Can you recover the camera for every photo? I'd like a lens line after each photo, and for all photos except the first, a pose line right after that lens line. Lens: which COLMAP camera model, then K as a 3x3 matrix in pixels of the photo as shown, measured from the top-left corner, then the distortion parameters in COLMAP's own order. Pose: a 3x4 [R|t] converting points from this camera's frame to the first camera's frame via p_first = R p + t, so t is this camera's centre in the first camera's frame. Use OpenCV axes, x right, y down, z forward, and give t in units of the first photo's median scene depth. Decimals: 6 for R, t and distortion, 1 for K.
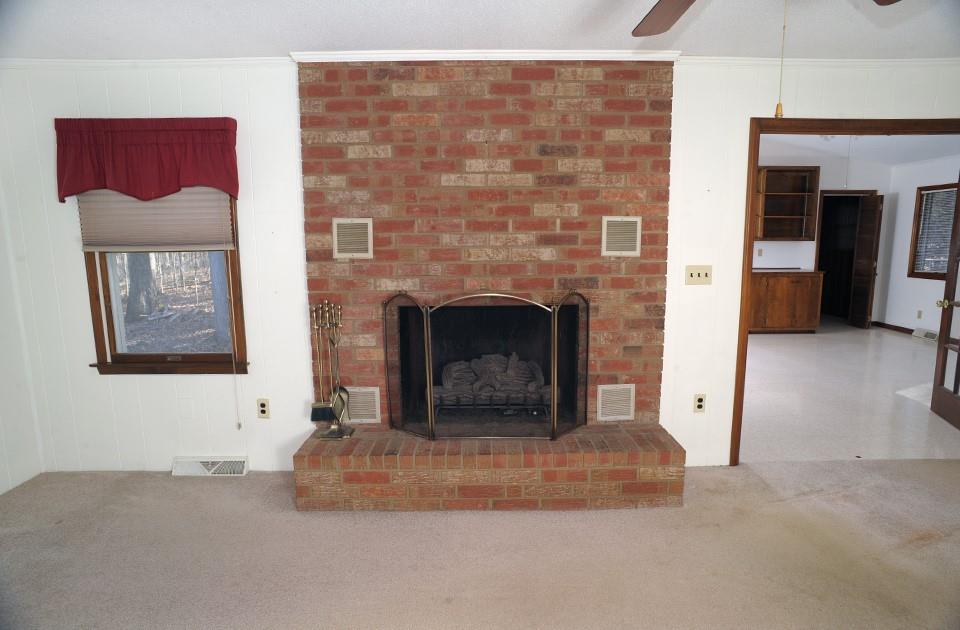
lens RADIAL K [[555.0, 0, 490.3], [0, 555.0, 323.4], [0, 0, 1]] dist [-0.091076, 0.061507]
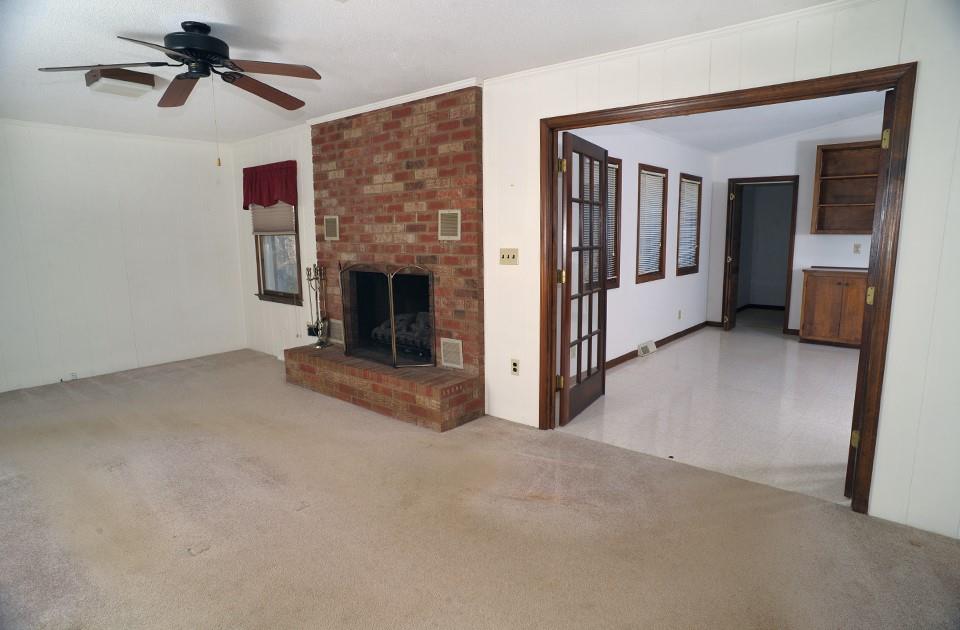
lens RADIAL K [[555.0, 0, 490.3], [0, 555.0, 323.4], [0, 0, 1]] dist [-0.091076, 0.061507]
pose [[0.753892, 0.108999, -0.647893, 1.202246], [-0.099178, 0.993722, 0.051775, -0.002859], [0.649469, 0.025224, 0.759969, 0.066058]]
